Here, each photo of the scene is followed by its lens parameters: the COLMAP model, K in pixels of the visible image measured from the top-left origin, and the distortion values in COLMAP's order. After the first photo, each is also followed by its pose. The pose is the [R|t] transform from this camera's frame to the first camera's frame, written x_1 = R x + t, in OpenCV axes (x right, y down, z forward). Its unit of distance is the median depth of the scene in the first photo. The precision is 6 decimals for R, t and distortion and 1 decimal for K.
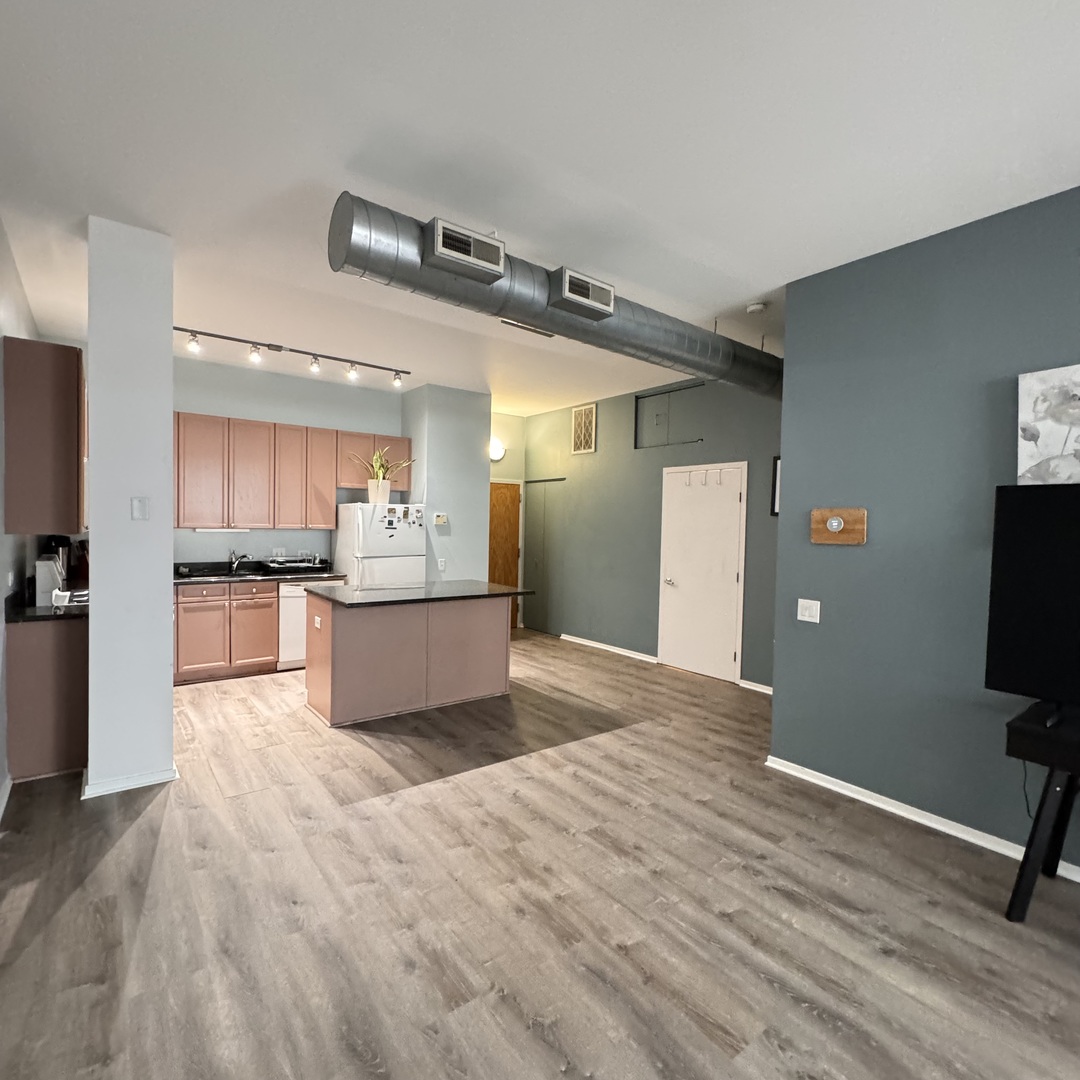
lens RADIAL K [[573.6, 0, 540.5], [0, 573.6, 539.9], [0, 0, 1]] dist [-0.002478, 0.000833]
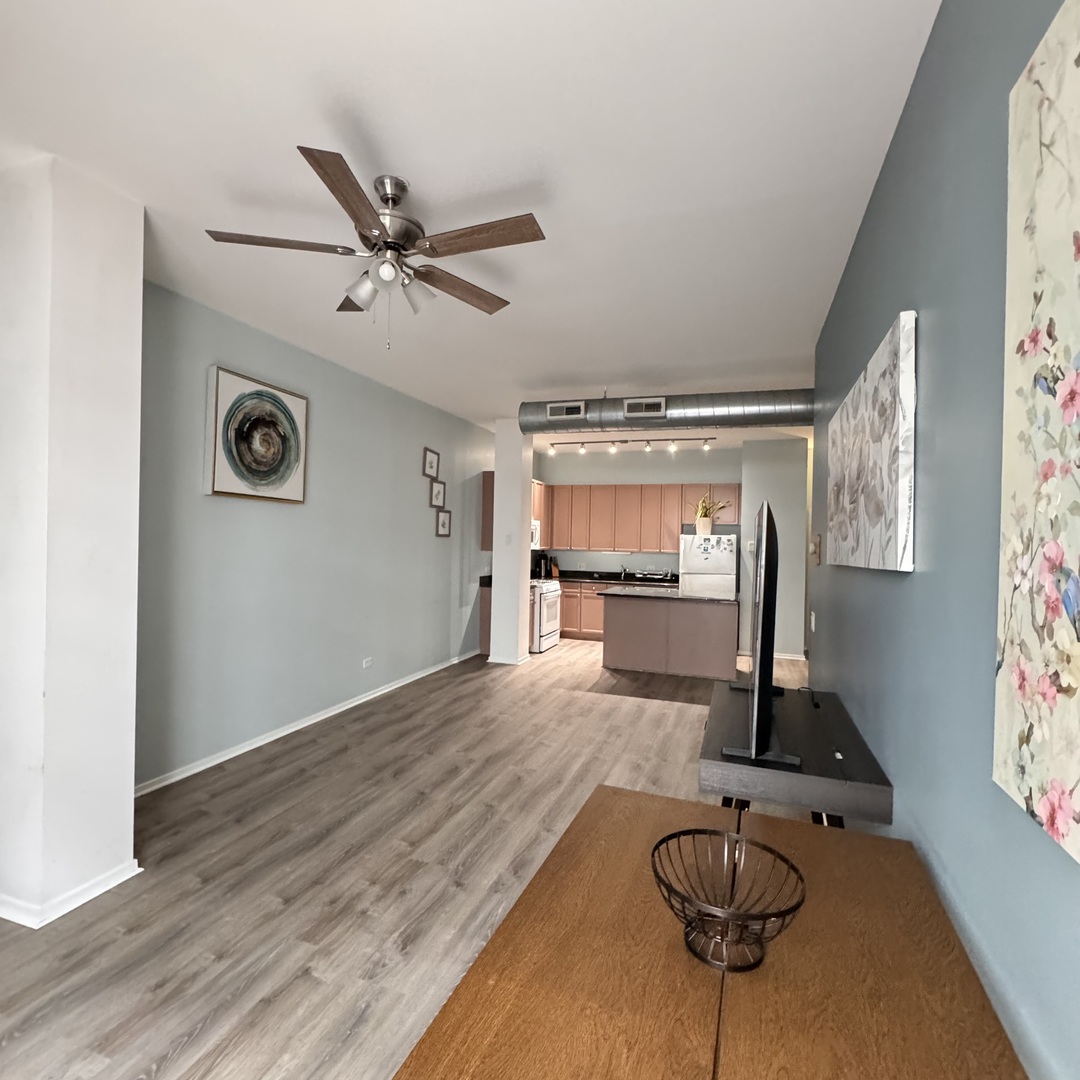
lens RADIAL K [[573.6, 0, 540.5], [0, 573.6, 539.9], [0, 0, 1]] dist [-0.002478, 0.000833]
pose [[0.545632, -0.008327, -0.837984, 1.174526], [-0.036515, 0.998765, -0.033701, 0.015975], [0.837229, 0.048987, 0.544654, -0.125522]]
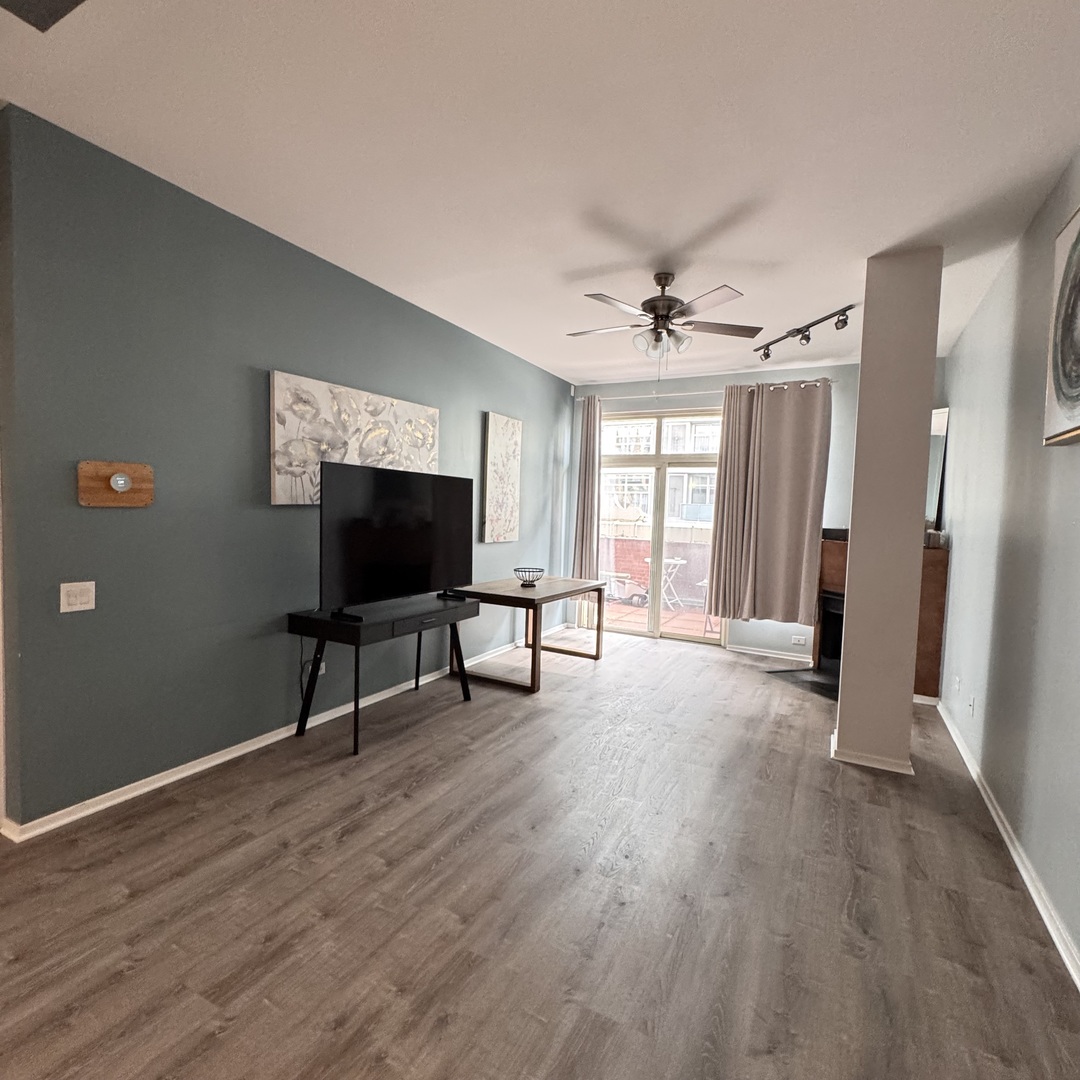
lens RADIAL K [[573.6, 0, 540.5], [0, 573.6, 539.9], [0, 0, 1]] dist [-0.002478, 0.000833]
pose [[-0.417398, -0.083976, 0.904835, -0.462254], [-0.013796, 0.996192, 0.086091, -0.023186], [-0.908619, 0.023451, -0.416967, 0.775058]]
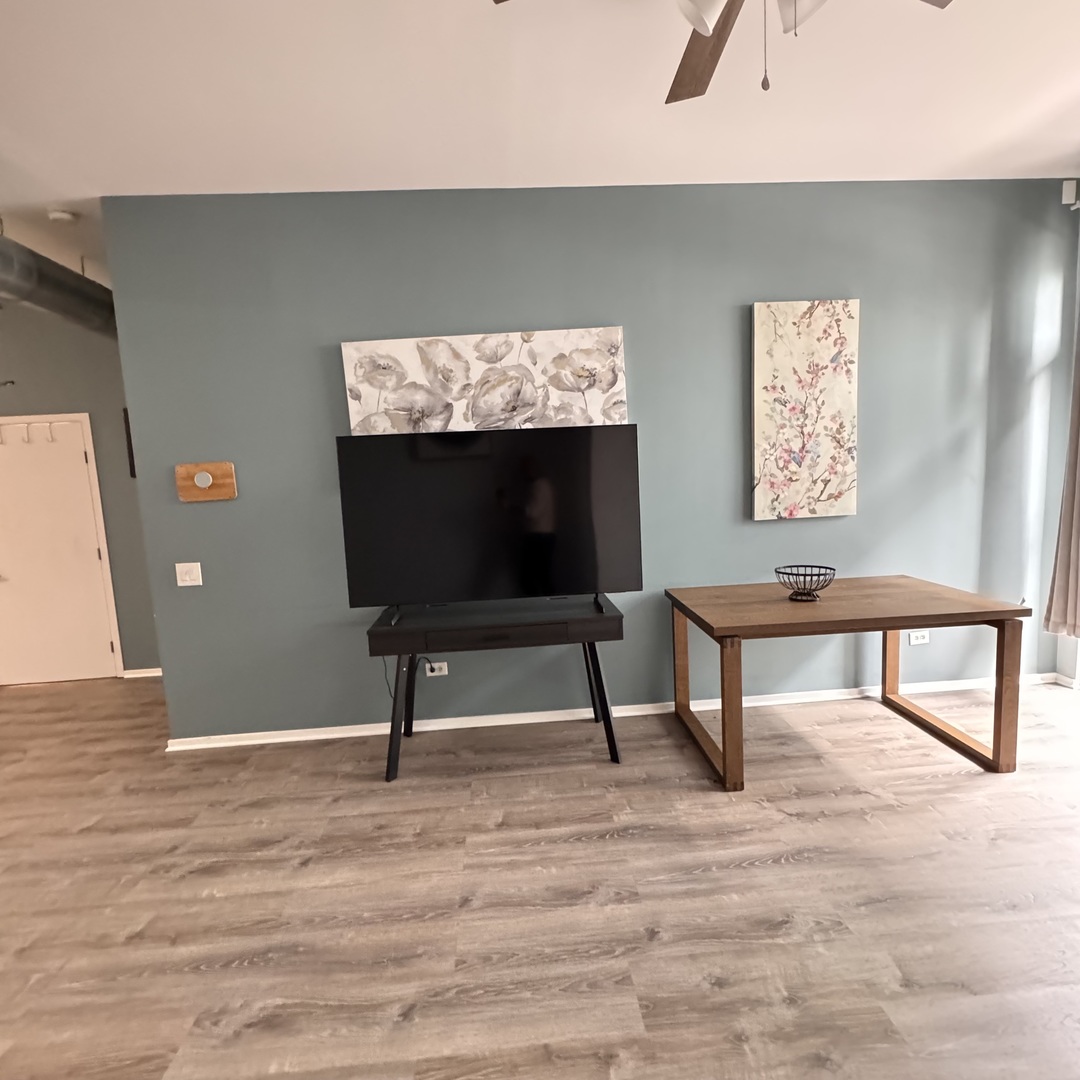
lens RADIAL K [[573.6, 0, 540.5], [0, 573.6, 539.9], [0, 0, 1]] dist [-0.002478, 0.000833]
pose [[0.550739, -0.142792, 0.822373, 0.023789], [0.088473, 0.989694, 0.112595, 0.013603], [-0.829976, 0.010747, 0.557696, 0.002845]]
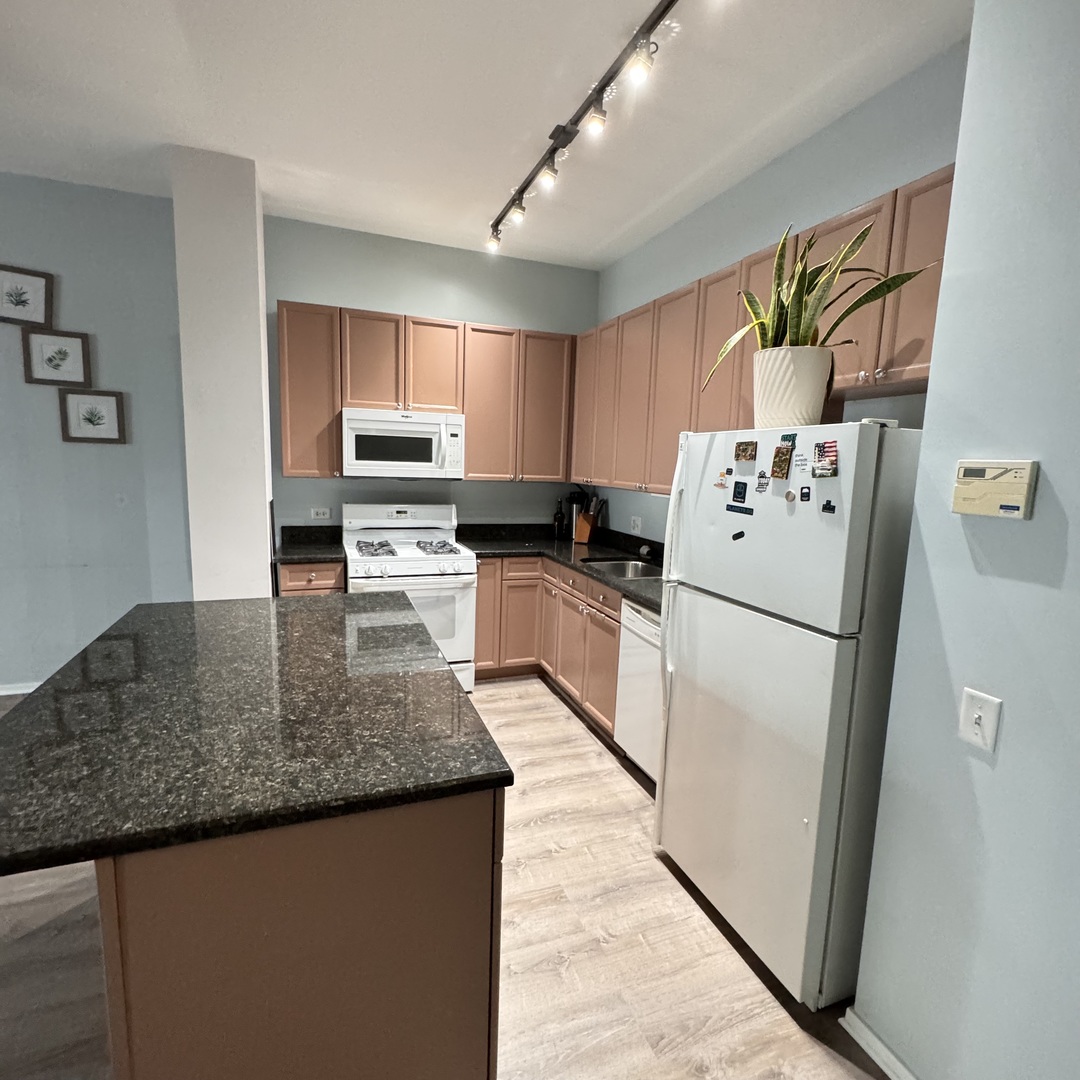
lens RADIAL K [[573.6, 0, 540.5], [0, 573.6, 539.9], [0, 0, 1]] dist [-0.002478, 0.000833]
pose [[-0.286829, 0.100783, -0.952666, 0.102539], [-0.070431, 0.989541, 0.125889, -0.061897], [0.955389, 0.103205, -0.276730, 1.740357]]
